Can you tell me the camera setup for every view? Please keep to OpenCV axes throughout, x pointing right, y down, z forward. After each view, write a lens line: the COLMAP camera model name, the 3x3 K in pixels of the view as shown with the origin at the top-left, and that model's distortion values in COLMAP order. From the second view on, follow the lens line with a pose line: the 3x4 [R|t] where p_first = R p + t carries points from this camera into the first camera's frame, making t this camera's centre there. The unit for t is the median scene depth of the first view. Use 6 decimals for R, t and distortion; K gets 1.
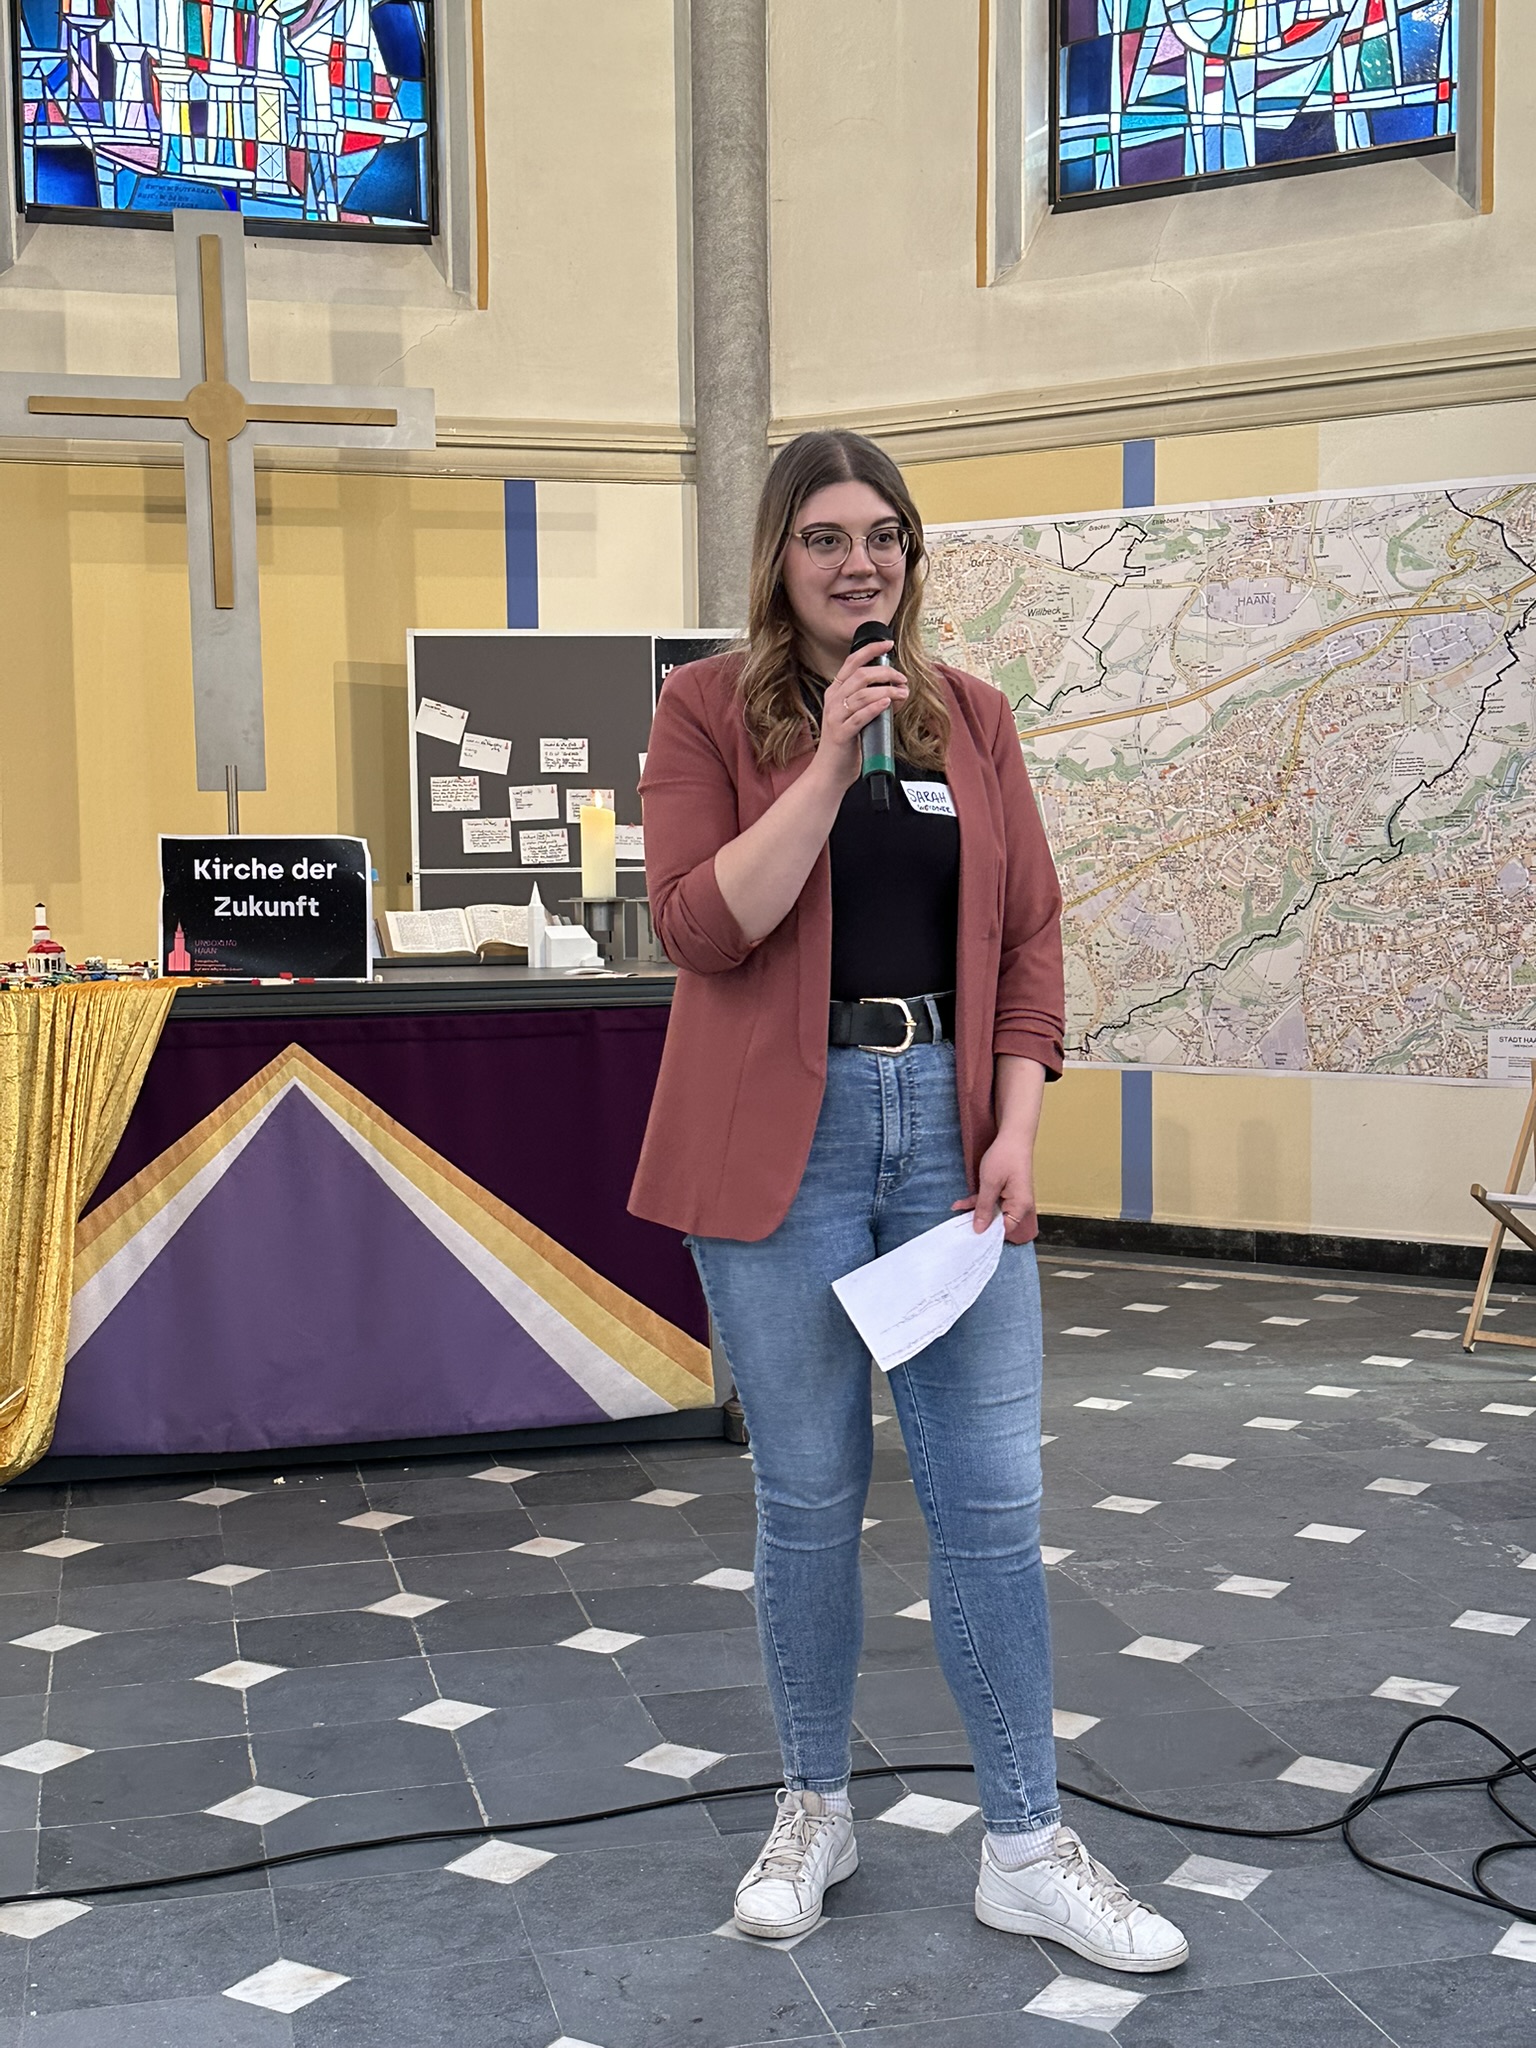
lens RADIAL K [[2623.5, 0, 767.9], [0, 2623.5, 1023.3], [0, 0, 1]] dist [0.002532, 0.000000]
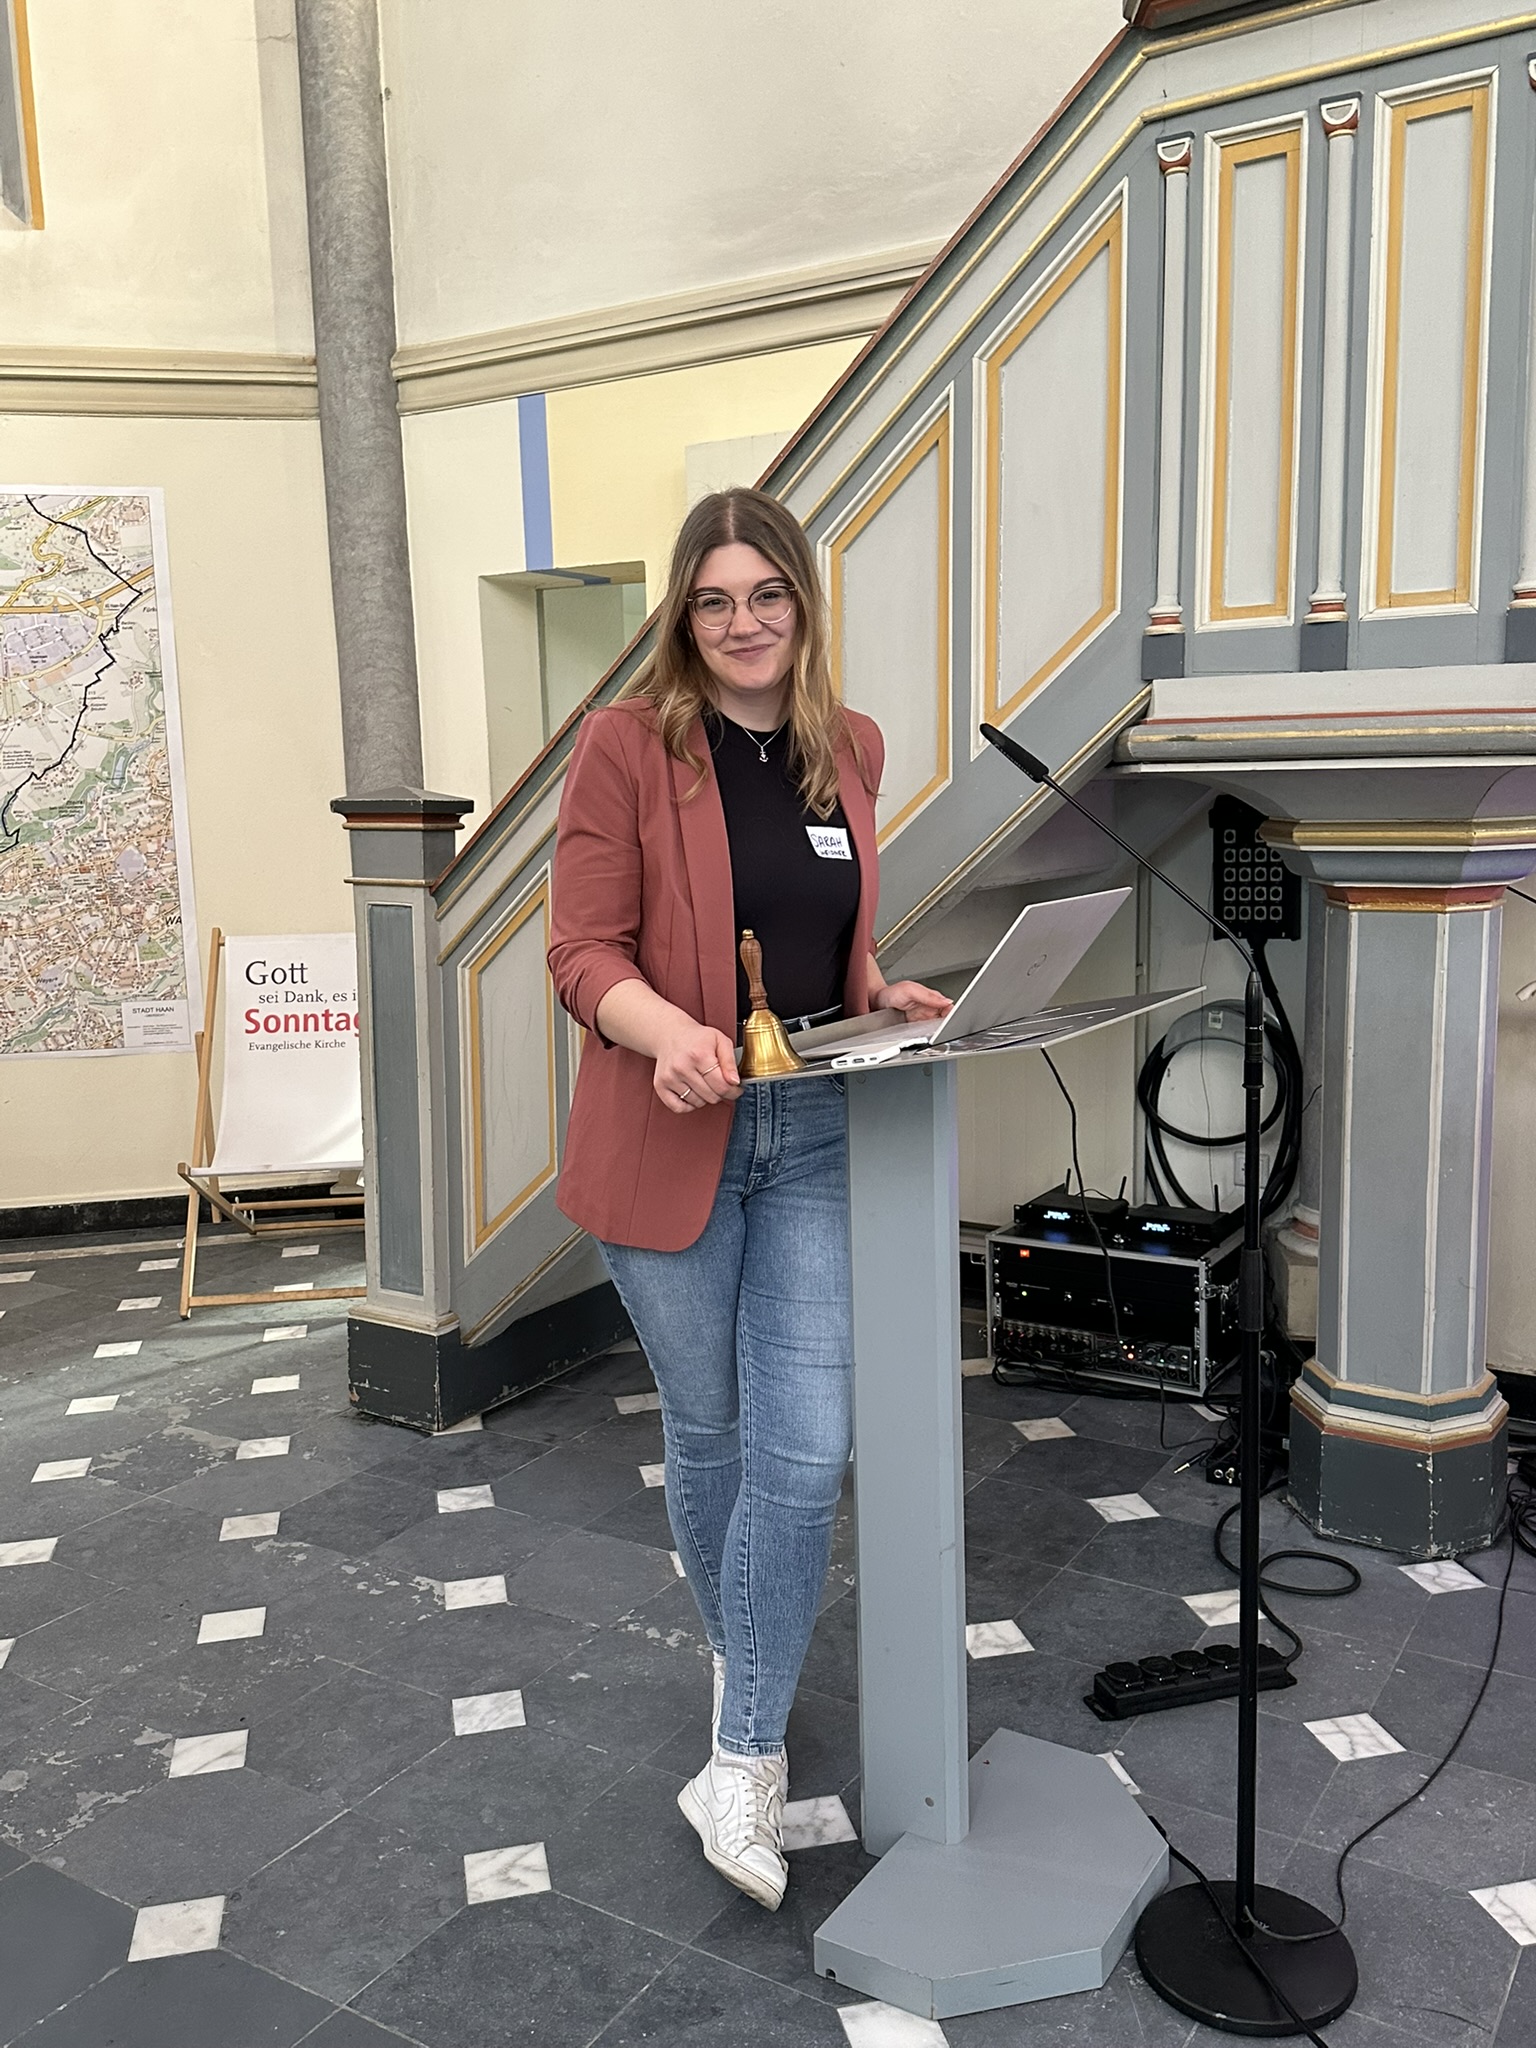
lens RADIAL K [[1731.3, 0, 767.4], [0, 1731.3, 1035.6], [0, 0, 1]] dist [0.020060, -0.019026]
pose [[0.722398, -0.106731, 0.683191, -0.026180], [0.060989, 0.994000, 0.090798, -0.033132], [-0.688783, -0.023925, 0.724573, 0.288657]]
